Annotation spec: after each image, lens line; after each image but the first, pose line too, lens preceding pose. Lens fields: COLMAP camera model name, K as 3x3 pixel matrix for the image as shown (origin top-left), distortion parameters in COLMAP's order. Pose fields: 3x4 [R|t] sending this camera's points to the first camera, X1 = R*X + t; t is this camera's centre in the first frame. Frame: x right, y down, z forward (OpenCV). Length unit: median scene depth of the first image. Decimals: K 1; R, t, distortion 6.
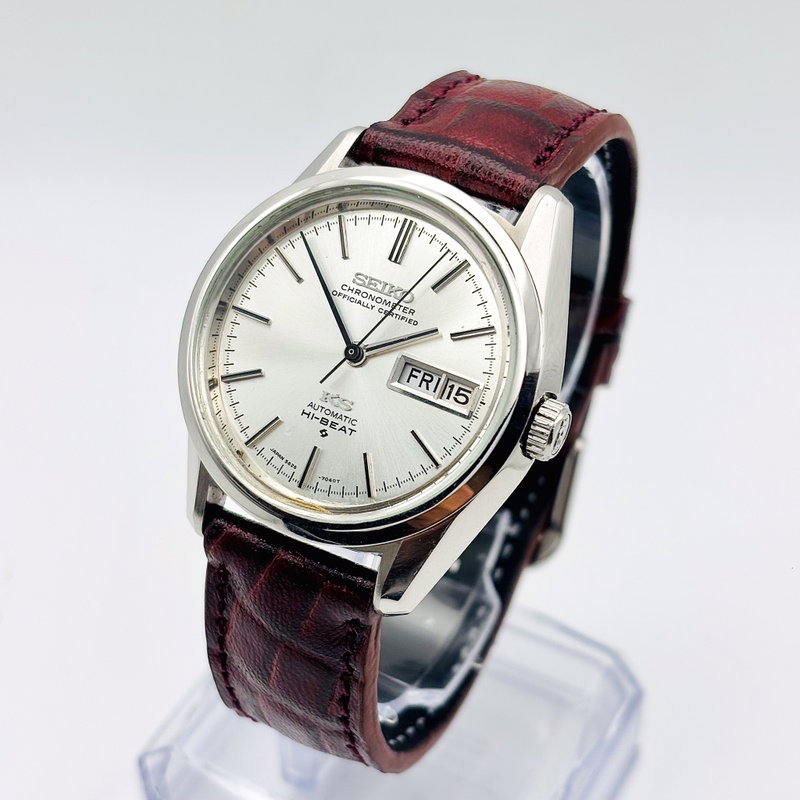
lens RADIAL K [[1637.3, 0, 373.4], [0, 1637.3, 424.5], [0, 0, 1]] dist [0.382884, -0.700811]
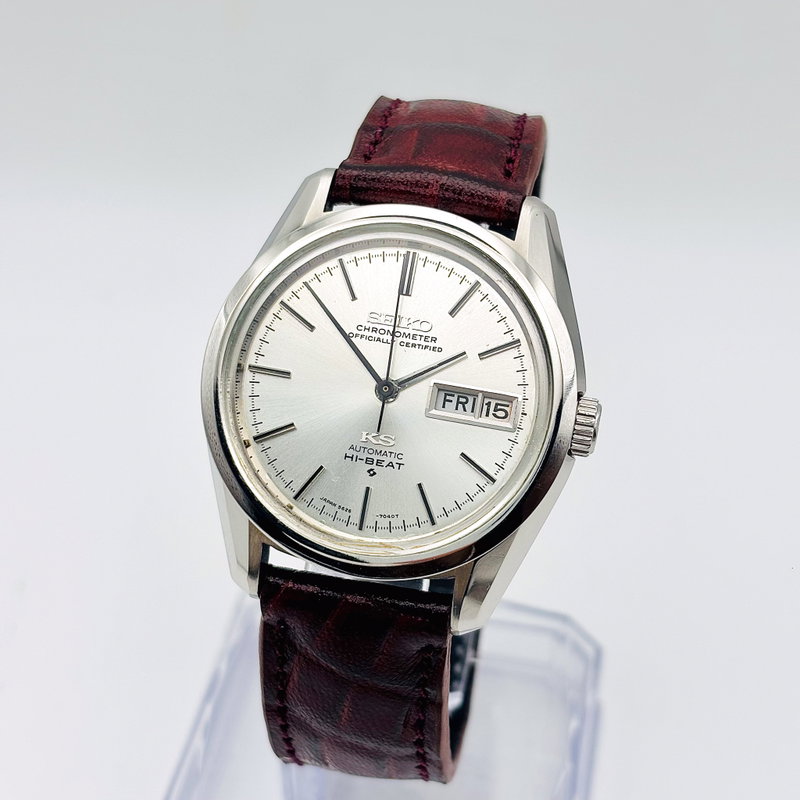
lens RADIAL K [[1637.3, 0, 373.4], [0, 1637.3, 424.5], [0, 0, 1]] dist [0.382884, -0.700811]
pose [[0.956051, -0.193967, 0.219872, -0.245282], [0.190512, 0.980987, 0.037018, -0.060945], [-0.222872, 0.006497, 0.974826, 0.008231]]
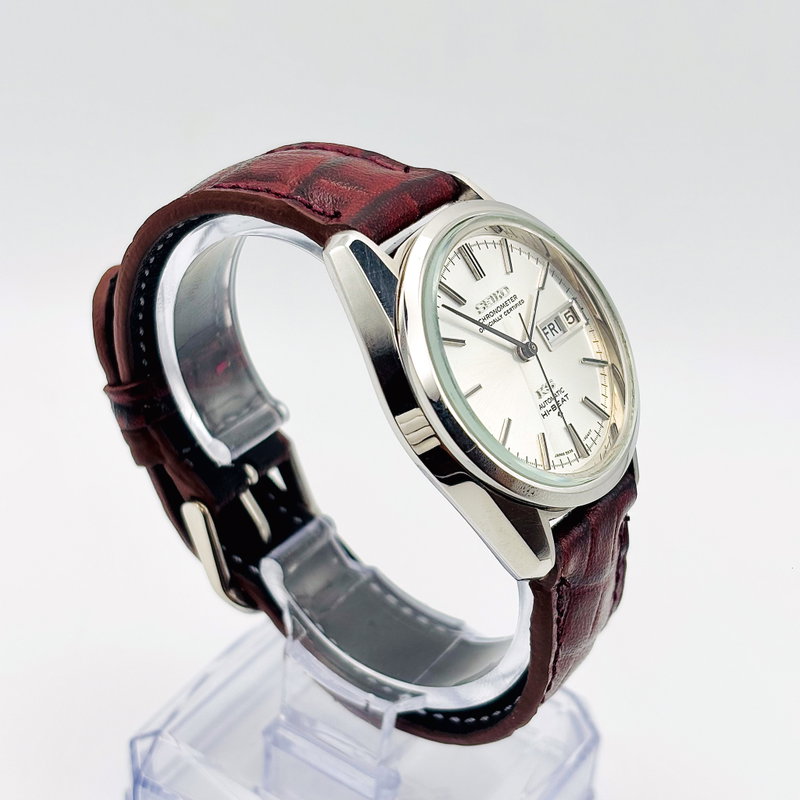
lens RADIAL K [[1637.3, 0, 373.4], [0, 1637.3, 424.5], [0, 0, 1]] dist [0.382884, -0.700811]
pose [[0.109431, -0.584099, 0.804272, -0.993989], [0.579064, 0.695112, 0.426033, -0.567612], [-0.807905, 0.419103, 0.414298, 0.616977]]
